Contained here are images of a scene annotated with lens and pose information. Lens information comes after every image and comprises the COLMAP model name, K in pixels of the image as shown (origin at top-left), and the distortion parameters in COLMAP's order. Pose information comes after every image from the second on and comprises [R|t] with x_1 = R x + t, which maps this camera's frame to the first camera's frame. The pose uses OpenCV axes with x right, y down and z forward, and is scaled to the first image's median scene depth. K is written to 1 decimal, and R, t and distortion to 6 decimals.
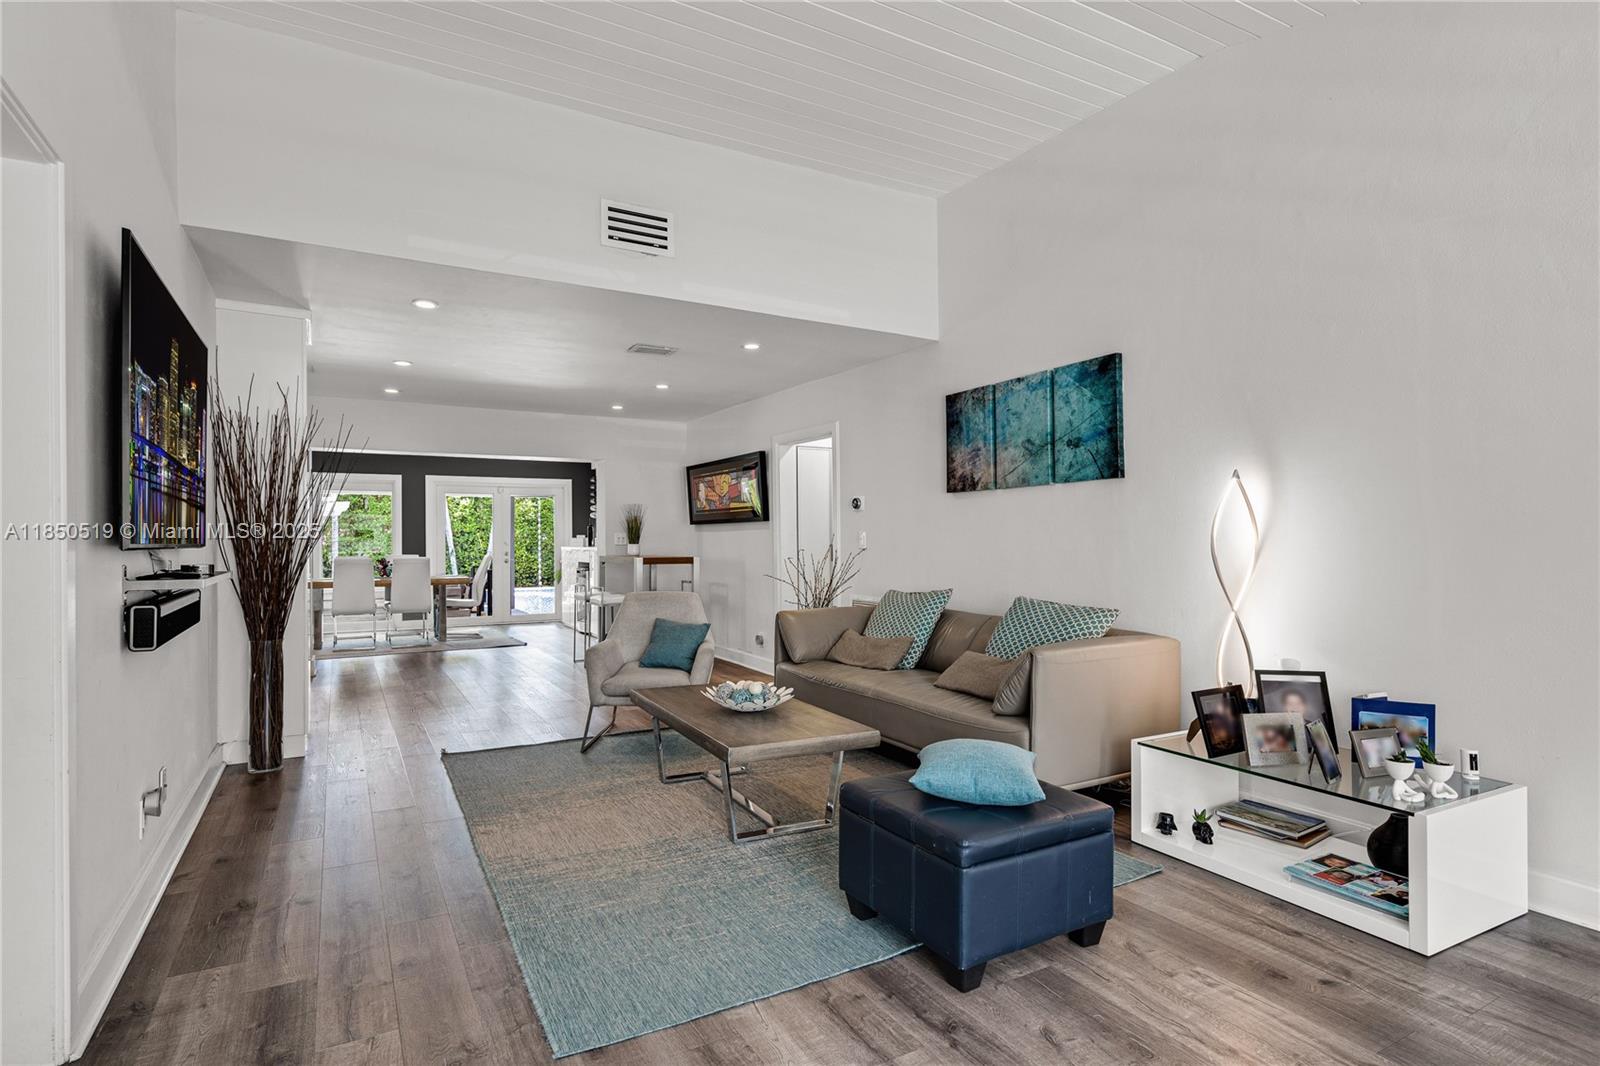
lens RADIAL K [[819.2, 0, 803.8], [0, 819.2, 538.6], [0, 0, 1]] dist [-0.000080, -0.000072]
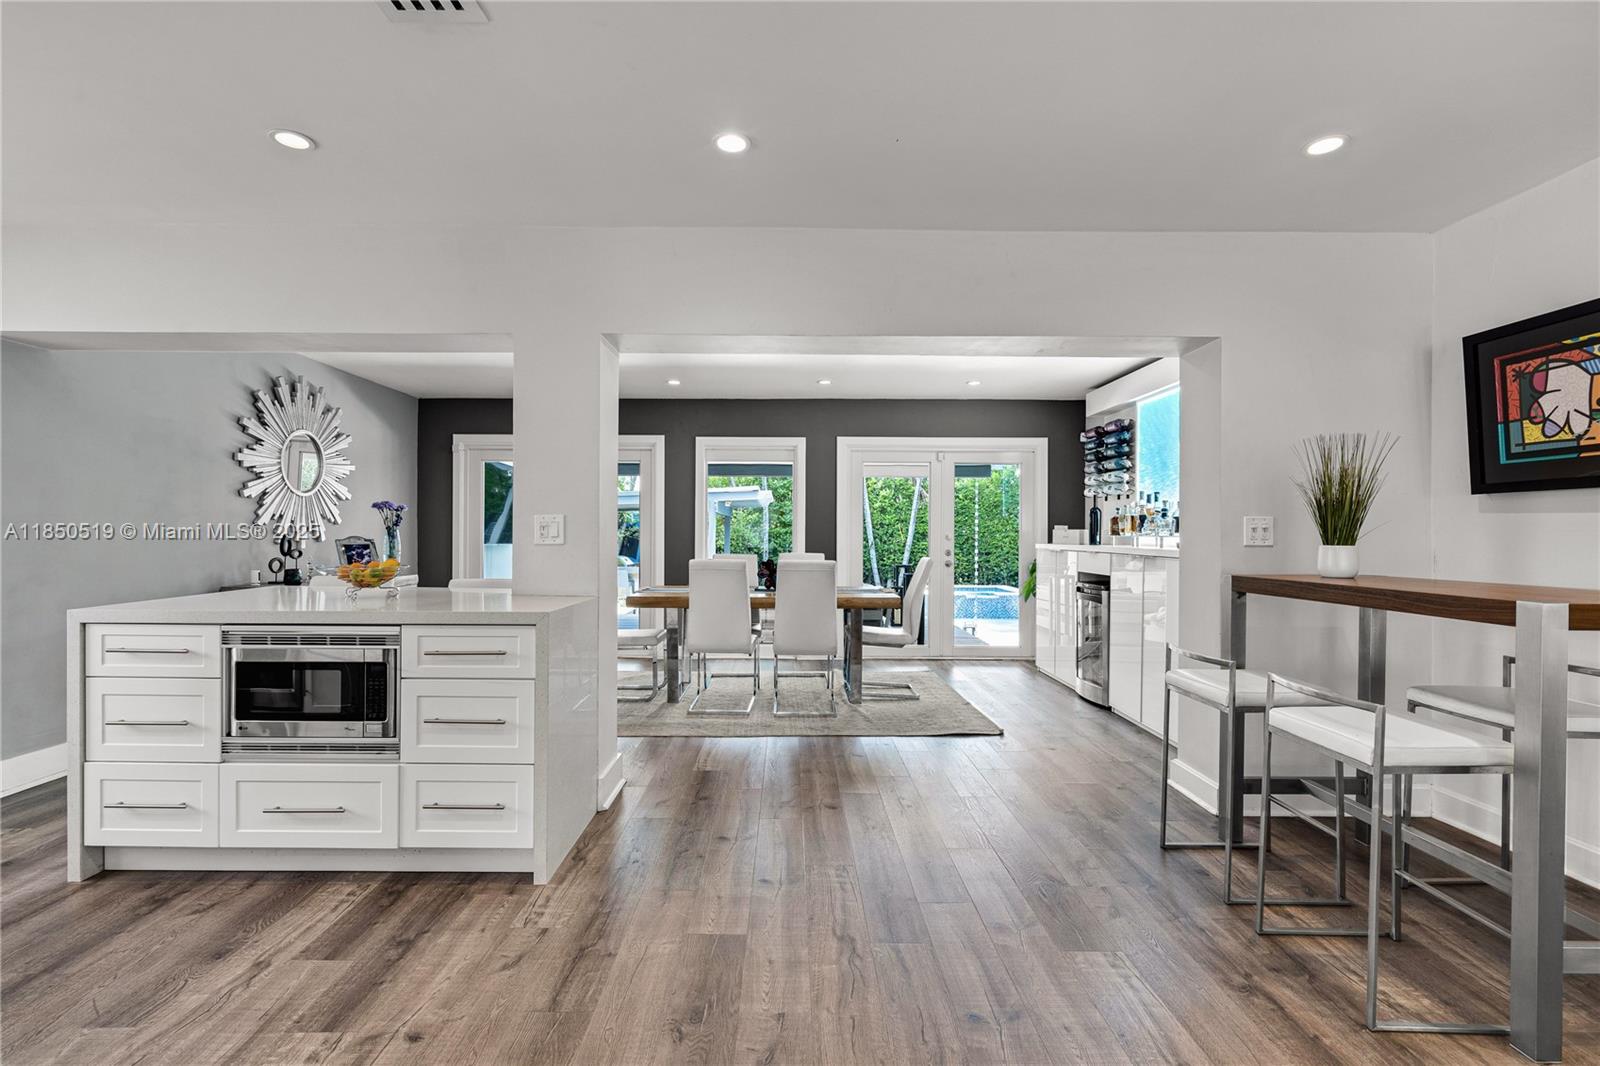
lens RADIAL K [[819.2, 0, 798.2], [0, 819.2, 534.4], [0, 0, 1]] dist [-0.000080, -0.000072]
pose [[0.879903, 0.011561, -0.475012, -0.166083], [-0.010316, 0.999933, 0.005227, 0.001312], [0.475041, 0.000301, 0.879964, 0.385951]]
